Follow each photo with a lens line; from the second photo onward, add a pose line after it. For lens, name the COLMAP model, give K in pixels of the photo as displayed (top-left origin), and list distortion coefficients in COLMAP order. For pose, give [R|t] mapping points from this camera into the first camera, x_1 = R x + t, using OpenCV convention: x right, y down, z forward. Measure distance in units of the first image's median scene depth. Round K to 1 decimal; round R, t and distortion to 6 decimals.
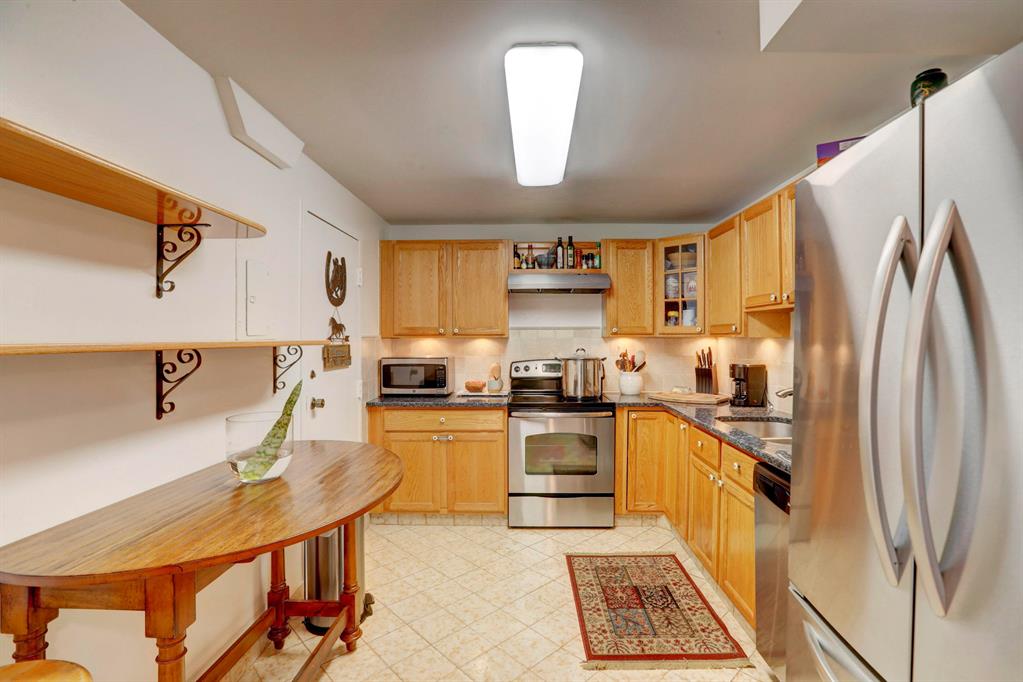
lens RADIAL K [[472.1, 0, 537.2], [0, 472.1, 340.8], [0, 0, 1]] dist [-0.040400, 0.014072]
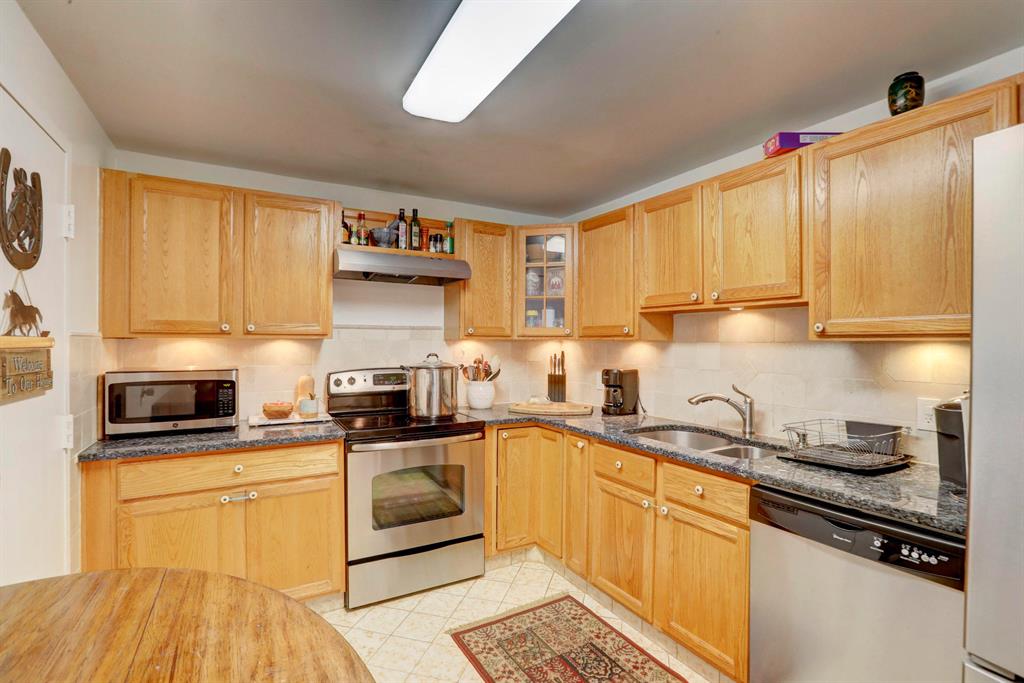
lens RADIAL K [[472.6, 0, 535.1], [0, 472.6, 345.3], [0, 0, 1]] dist [-0.040400, 0.014072]
pose [[0.863411, 0.002495, 0.504495, -0.161910], [-0.002241, 0.999997, -0.001110, 0.003312], [-0.504497, -0.000173, 0.863414, 0.249893]]
